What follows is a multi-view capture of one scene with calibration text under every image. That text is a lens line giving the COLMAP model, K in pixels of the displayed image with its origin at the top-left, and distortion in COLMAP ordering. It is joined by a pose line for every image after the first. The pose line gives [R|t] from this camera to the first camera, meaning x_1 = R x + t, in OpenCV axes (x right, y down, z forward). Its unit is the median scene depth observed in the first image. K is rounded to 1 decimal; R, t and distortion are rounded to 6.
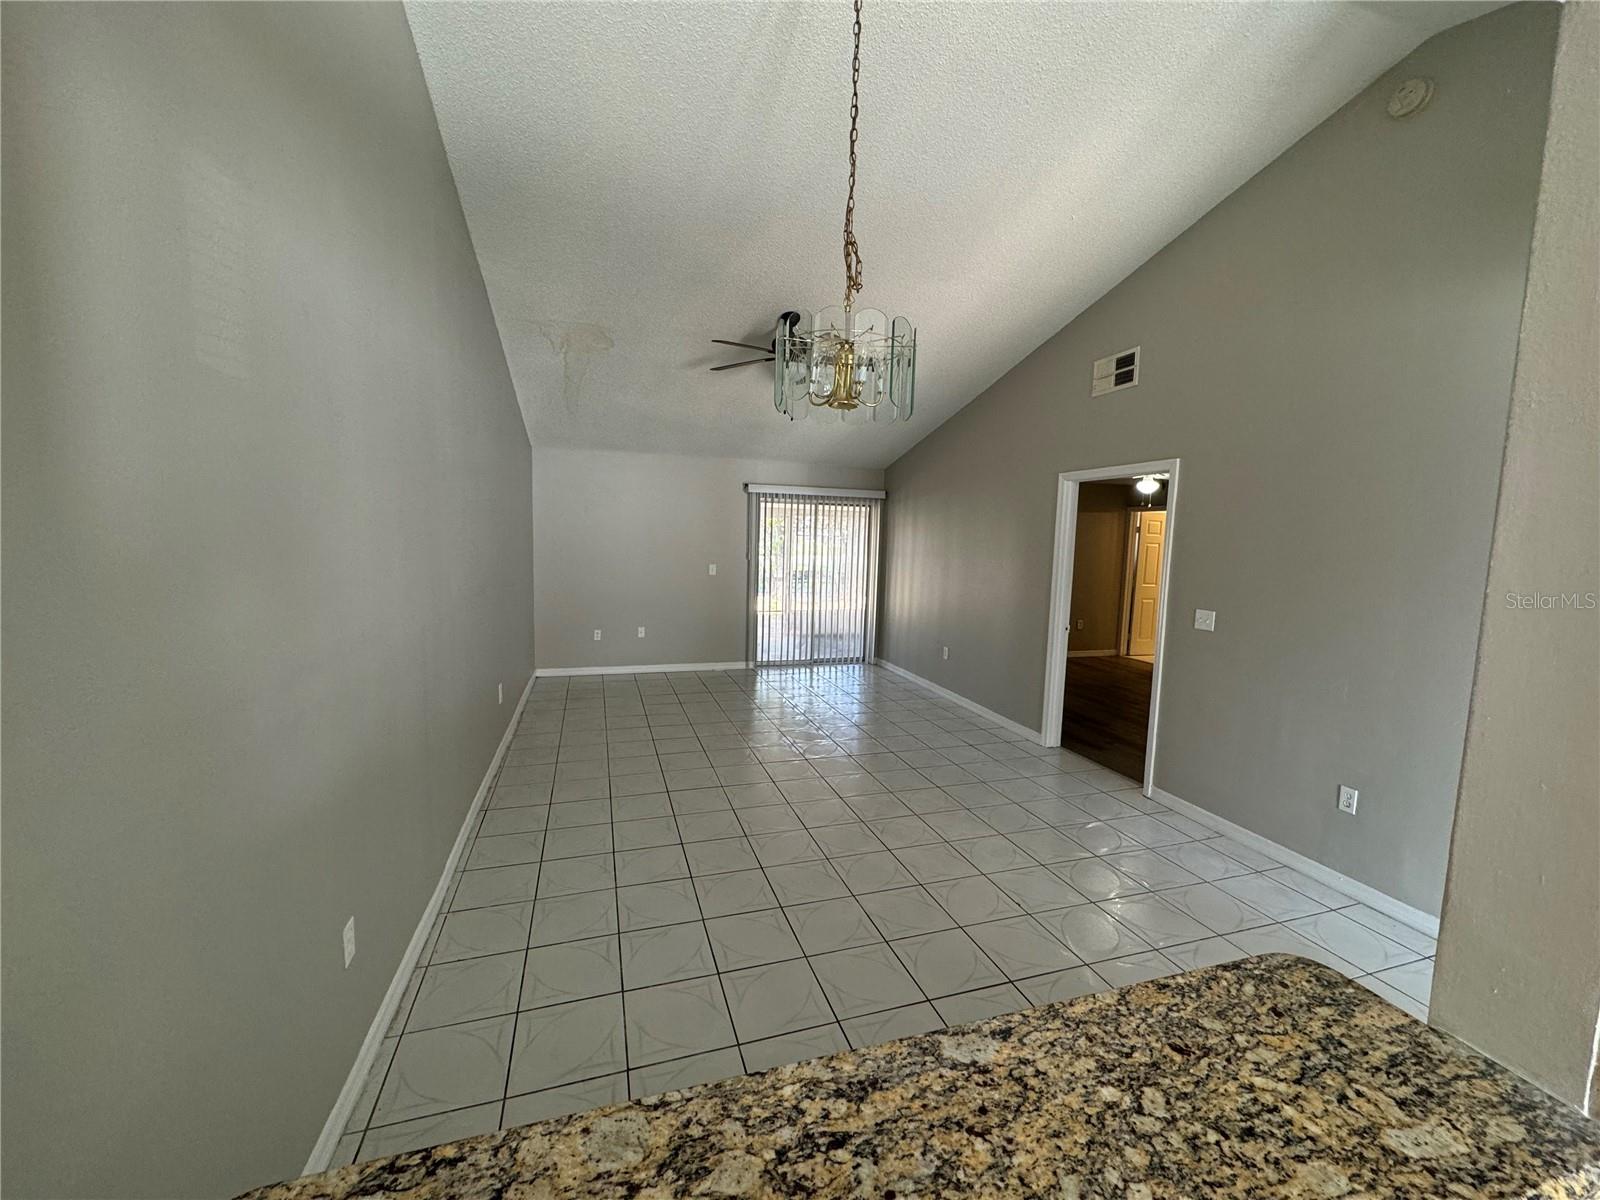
lens RADIAL K [[638.1, 0, 800.0], [0, 638.1, 600.0], [0, 0, 1]] dist [-0.001229, 0.000104]
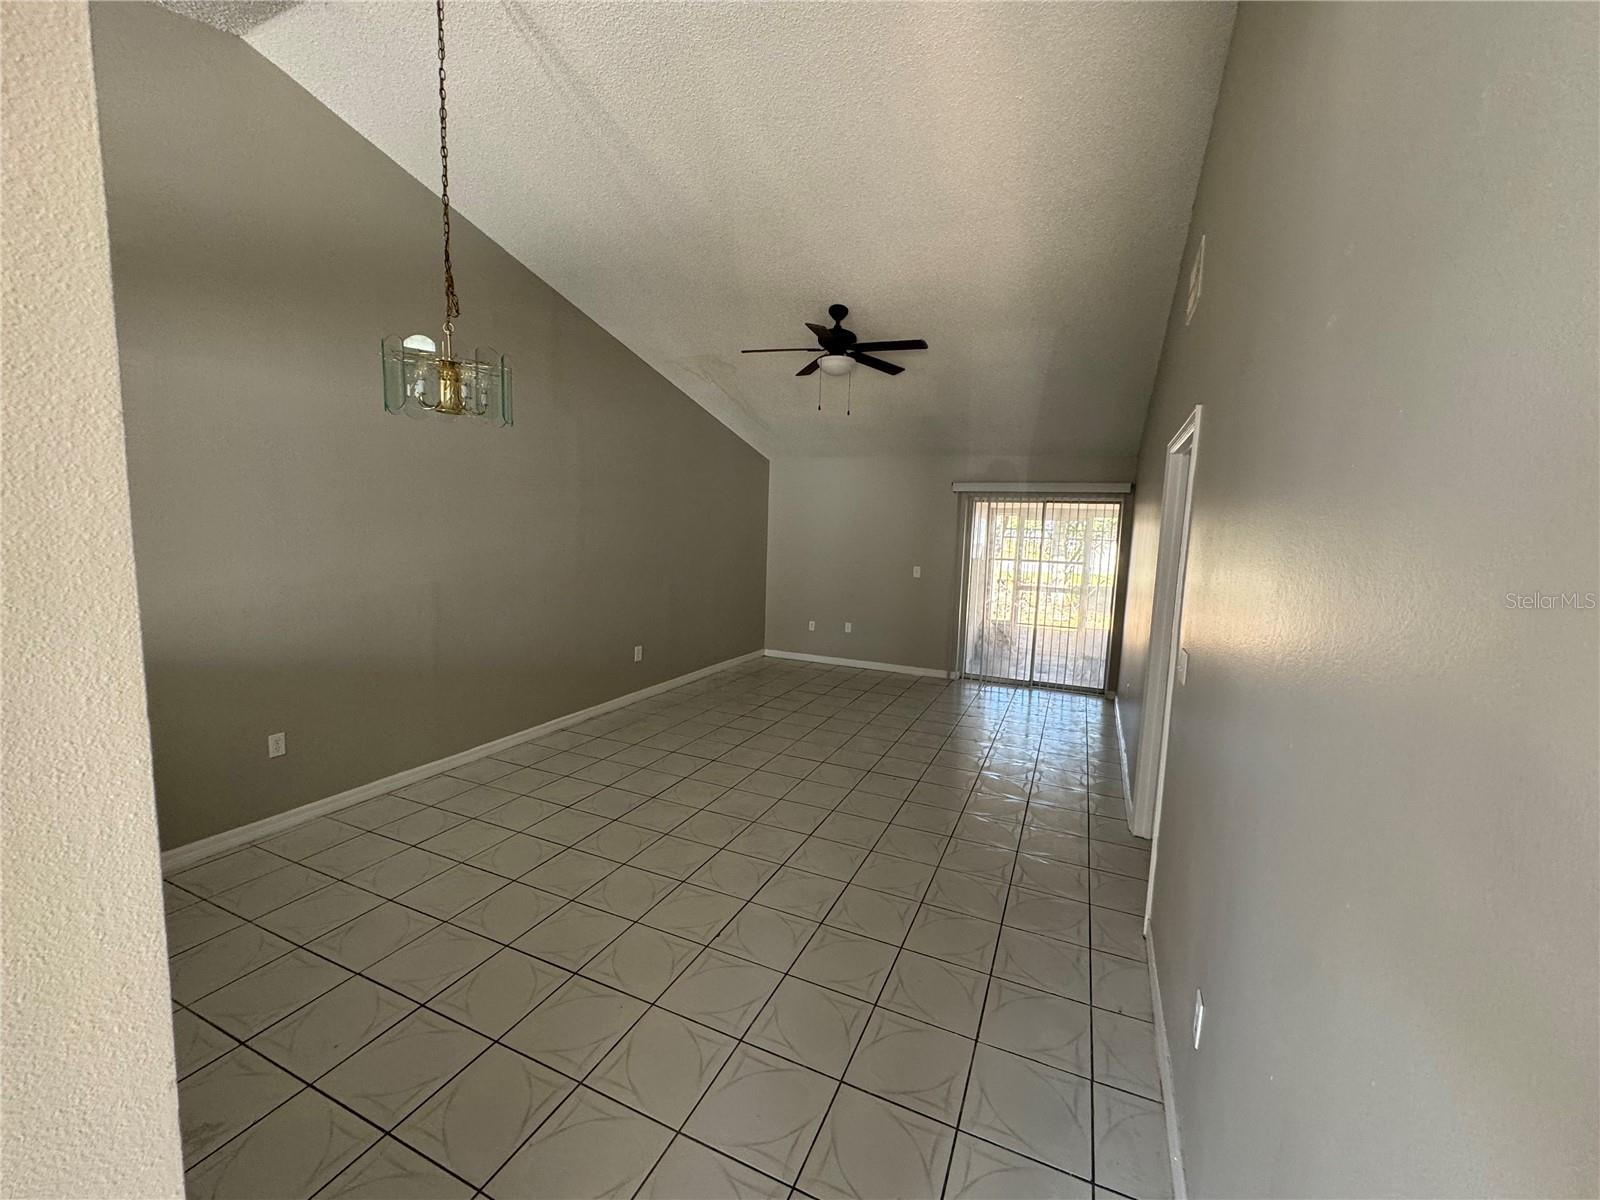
lens RADIAL K [[638.1, 0, 800.0], [0, 638.1, 600.0], [0, 0, 1]] dist [-0.001229, 0.000104]
pose [[0.741636, 0.071959, -0.666931, 0.368148], [-0.080598, 0.996586, 0.017902, -0.007129], [0.665942, 0.040476, 0.744904, 0.143795]]
